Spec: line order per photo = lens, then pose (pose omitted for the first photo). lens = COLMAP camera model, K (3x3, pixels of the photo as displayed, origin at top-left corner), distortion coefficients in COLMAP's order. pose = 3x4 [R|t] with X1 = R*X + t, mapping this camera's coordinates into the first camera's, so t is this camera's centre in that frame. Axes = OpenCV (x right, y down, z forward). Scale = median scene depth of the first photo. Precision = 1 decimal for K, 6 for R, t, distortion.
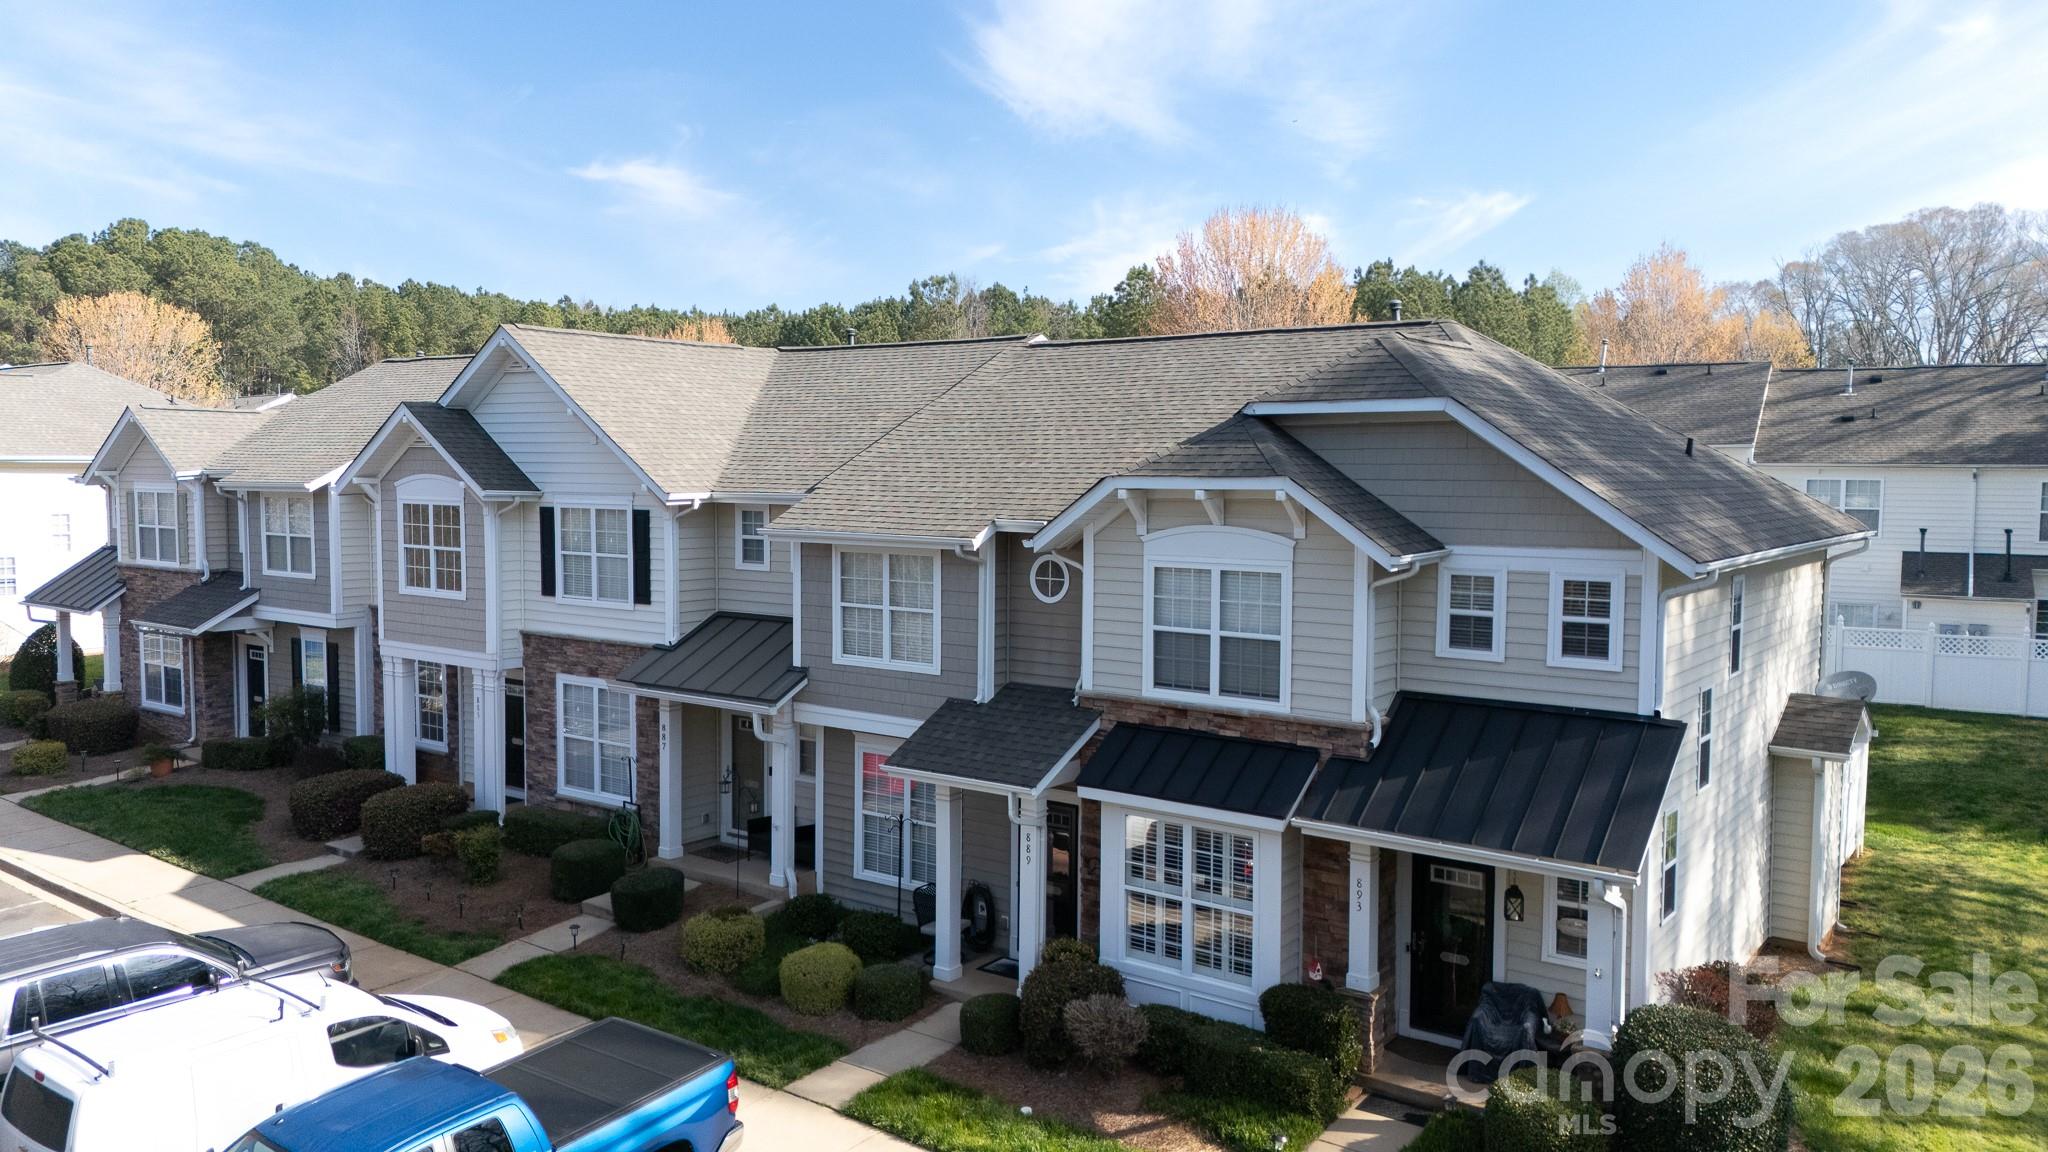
lens RADIAL K [[1463.4, 0, 1019.4], [0, 1463.4, 601.6], [0, 0, 1]] dist [0.071042, -0.066226]
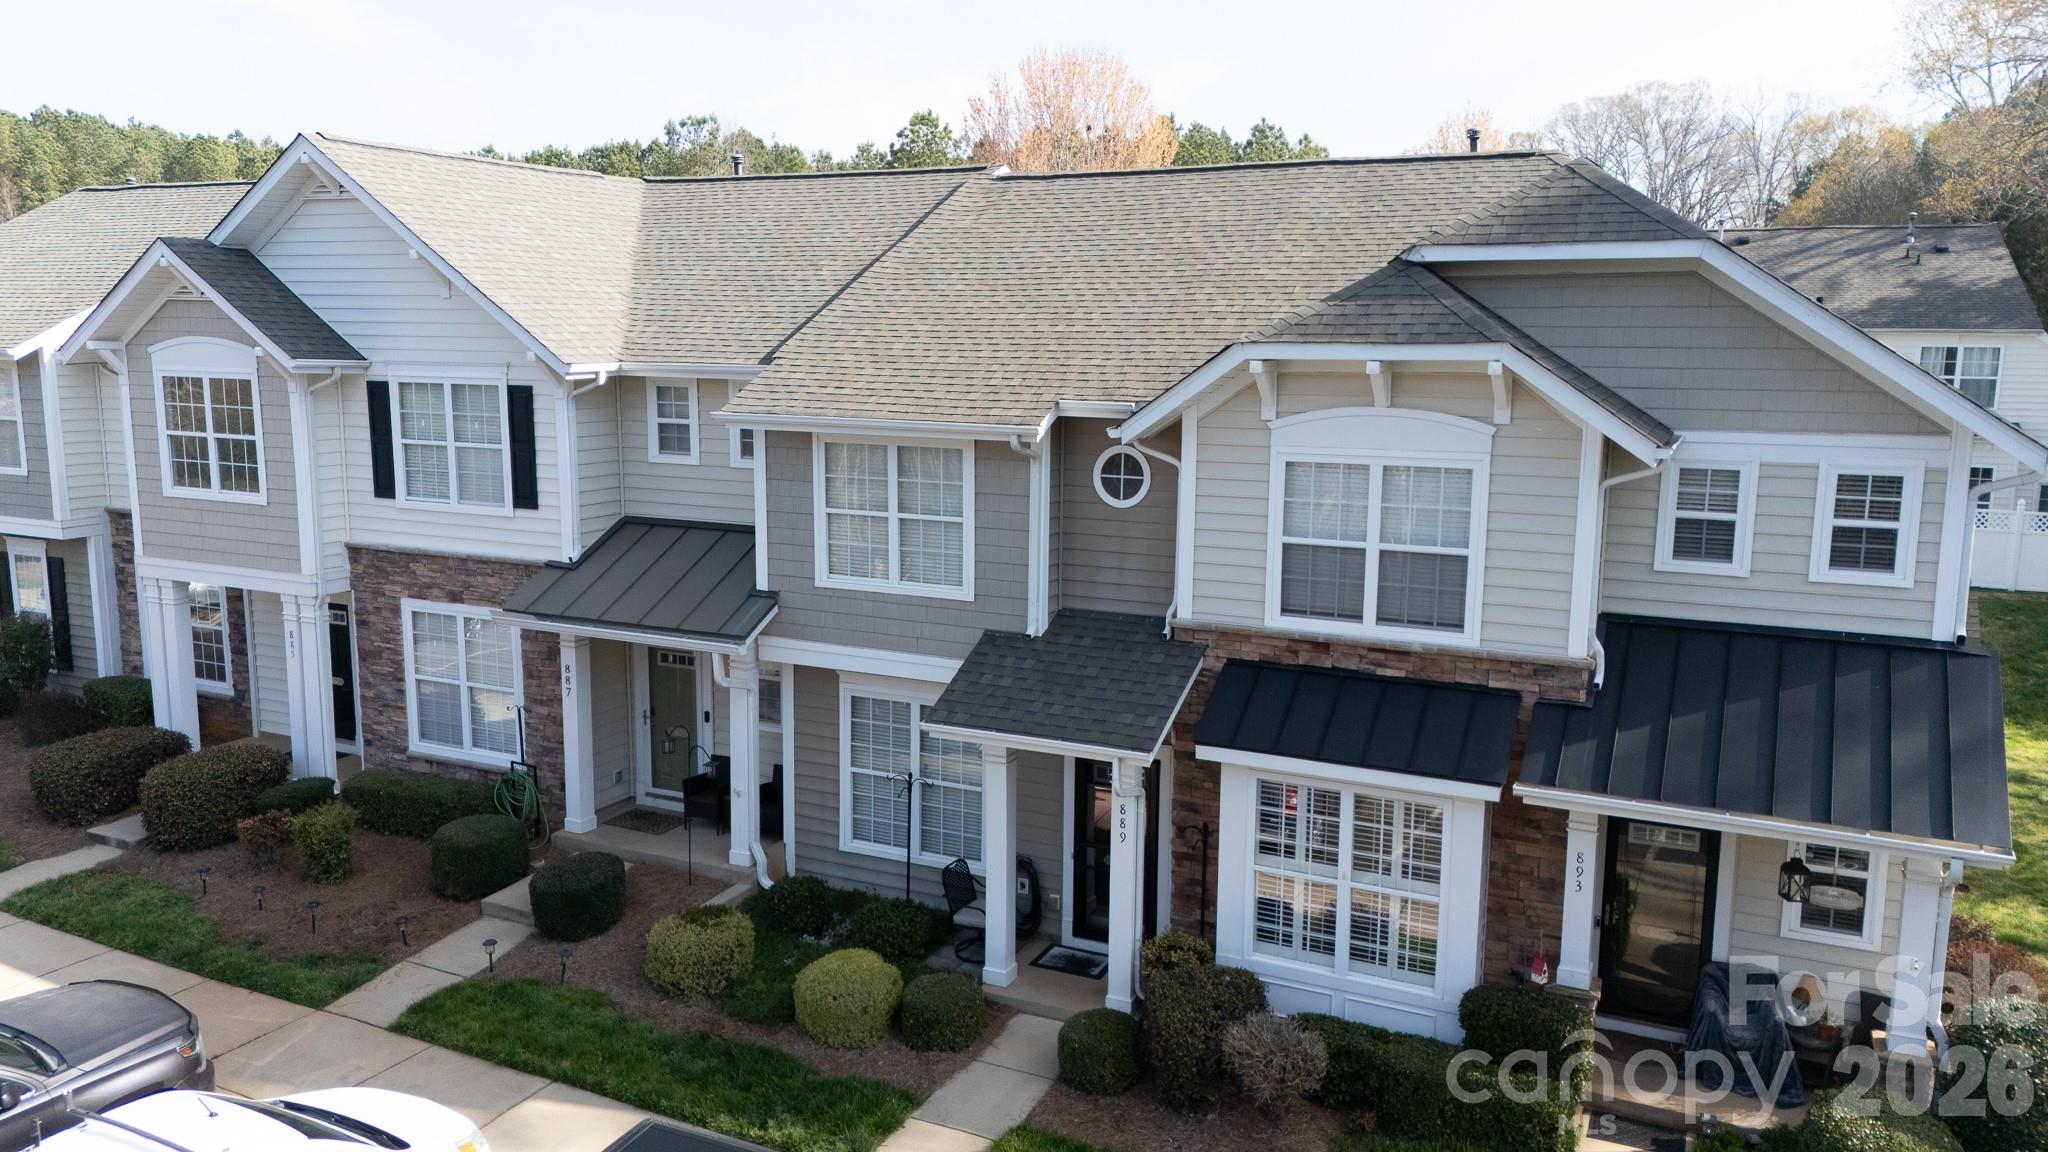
lens RADIAL K [[1463.4, 0, 1019.4], [0, 1463.4, 601.6], [0, 0, 1]] dist [0.071042, -0.066226]
pose [[0.983542, -0.030692, 0.178054, -0.164894], [0.014349, 0.995622, 0.092361, -0.020643], [-0.180109, -0.088286, 0.979677, 0.223832]]
